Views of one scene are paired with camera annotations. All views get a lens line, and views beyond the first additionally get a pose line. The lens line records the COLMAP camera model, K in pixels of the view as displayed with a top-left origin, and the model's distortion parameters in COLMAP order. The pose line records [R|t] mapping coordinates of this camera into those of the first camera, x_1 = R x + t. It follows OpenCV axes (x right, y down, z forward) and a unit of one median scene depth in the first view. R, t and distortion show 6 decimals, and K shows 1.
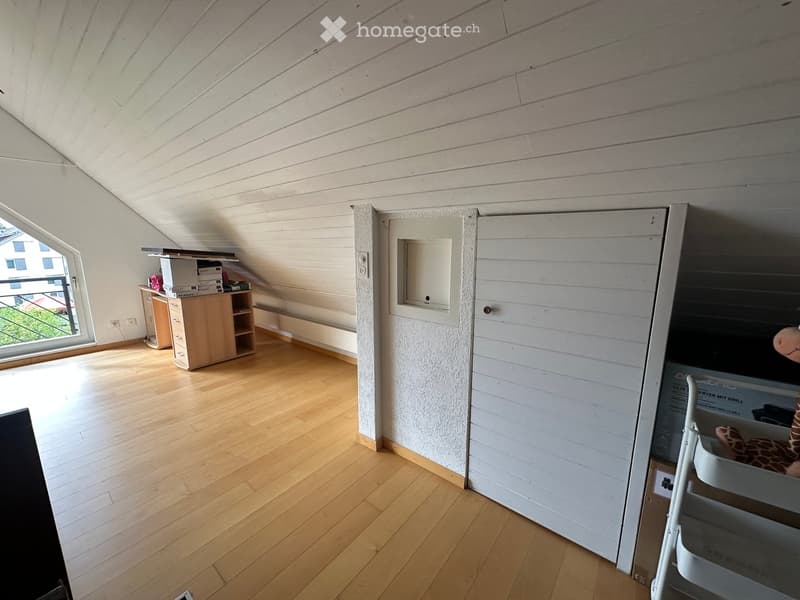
lens RADIAL K [[317.8, 0, 398.6], [0, 317.8, 300.8], [0, 0, 1]] dist [-0.002636, -0.000130]
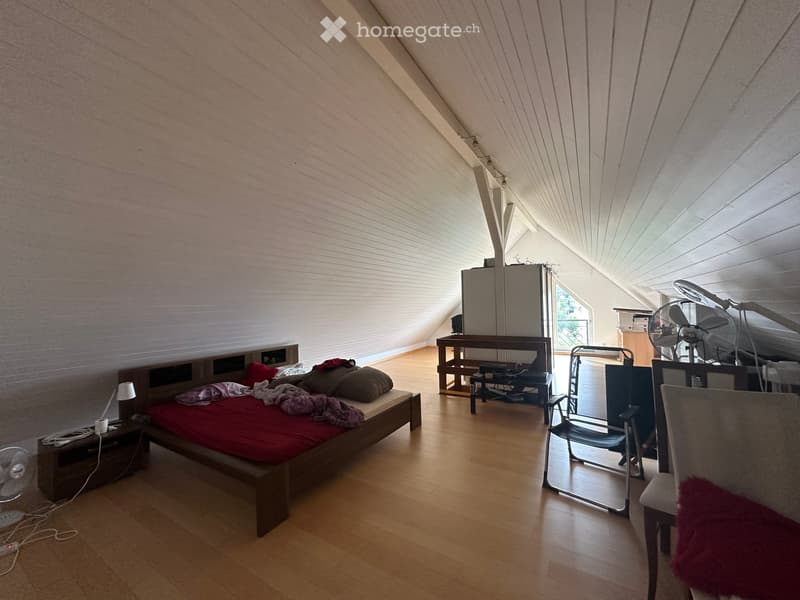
lens RADIAL K [[317.8, 0, 399.8], [0, 317.8, 301.6], [0, 0, 1]] dist [-0.002636, -0.000130]
pose [[0.147273, -0.008261, -0.989061, 1.102162], [-0.168201, 0.985191, -0.033274, 0.106589], [0.974689, 0.171262, 0.143702, -0.725932]]
